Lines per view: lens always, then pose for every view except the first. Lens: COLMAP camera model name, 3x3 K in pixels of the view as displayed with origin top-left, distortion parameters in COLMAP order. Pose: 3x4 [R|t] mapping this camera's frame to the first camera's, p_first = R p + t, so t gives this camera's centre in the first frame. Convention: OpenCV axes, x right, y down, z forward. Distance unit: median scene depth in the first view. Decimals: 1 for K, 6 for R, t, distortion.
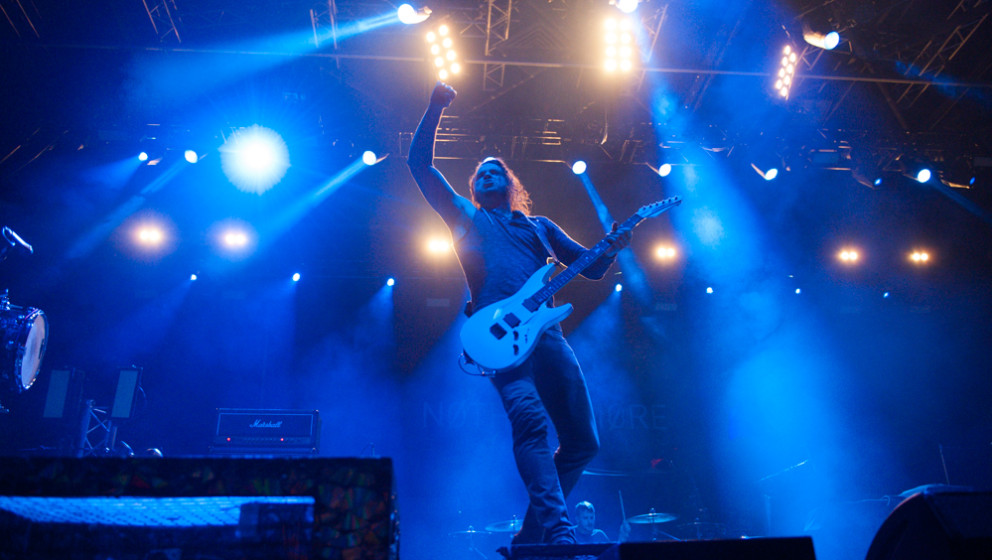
lens RADIAL K [[799.7, 0, 496.0], [0, 799.7, 280.0], [0, 0, 1]] dist [0.043411, 0.001695]
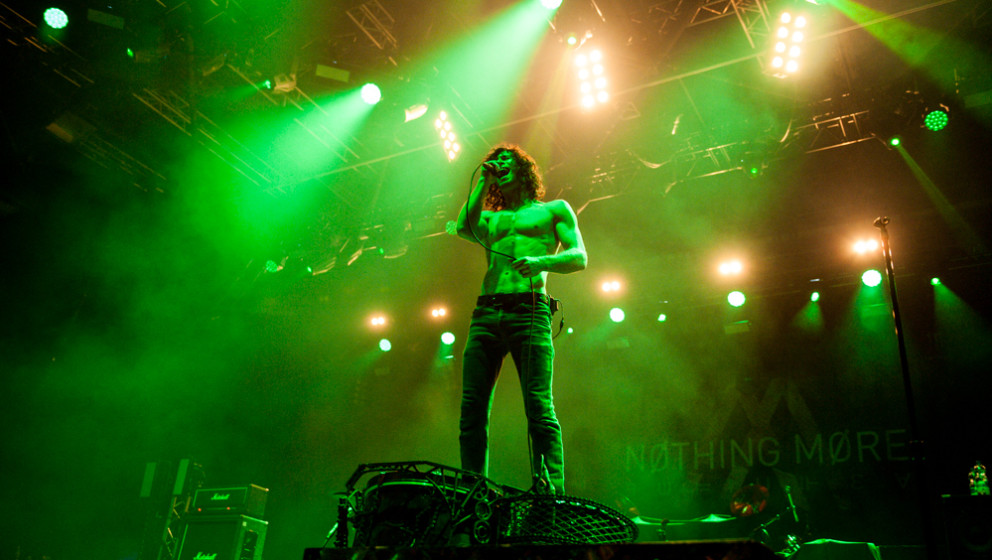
lens RADIAL K [[853.2, 0, 495.2], [0, 853.2, 258.3], [0, 0, 1]] dist [0.006816, -0.000954]
pose [[0.827073, -0.190614, -0.528788, 0.805128], [0.160172, 0.981665, -0.103341, 0.017440], [0.538791, 0.000773, 0.842439, 0.091393]]
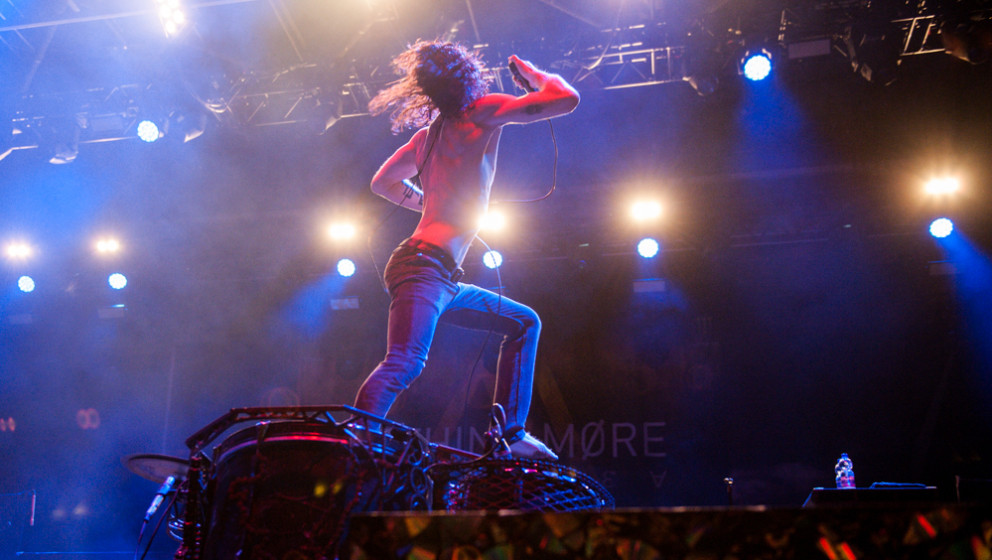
lens RADIAL K [[1073.5, 0, 496.0], [0, 1073.5, 280.0], [0, 0, 1]] dist [0.005451, 0.008439]
pose [[0.954934, -0.081319, -0.285463, 0.787776], [0.087265, 0.996152, 0.008149, 0.018711], [0.283702, -0.032693, 0.958355, 0.092666]]
